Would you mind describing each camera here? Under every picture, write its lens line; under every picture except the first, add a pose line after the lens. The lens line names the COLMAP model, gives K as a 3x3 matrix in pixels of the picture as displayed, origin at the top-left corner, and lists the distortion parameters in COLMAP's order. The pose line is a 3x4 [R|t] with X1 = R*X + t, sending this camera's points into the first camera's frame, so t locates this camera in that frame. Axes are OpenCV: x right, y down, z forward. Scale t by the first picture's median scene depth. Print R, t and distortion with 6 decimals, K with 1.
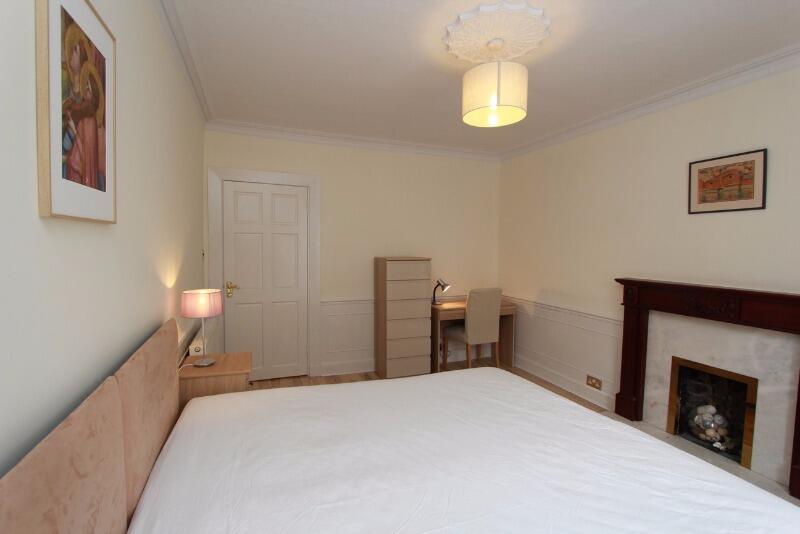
lens RADIAL K [[372.0, 0, 397.2], [0, 372.0, 263.2], [0, 0, 1]] dist [-0.003470, -0.000454]
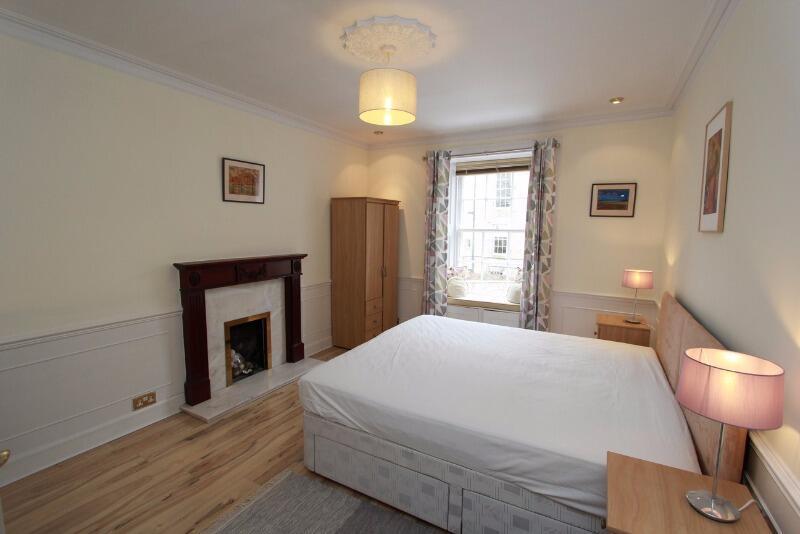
lens RADIAL K [[372.0, 0, 396.5], [0, 372.0, 263.8], [0, 0, 1]] dist [-0.003470, -0.000454]
pose [[-0.625763, -0.100958, 0.773452, -0.514677], [0.019777, 0.989216, 0.145123, -0.097963], [-0.779763, 0.106109, -0.617018, 1.348283]]
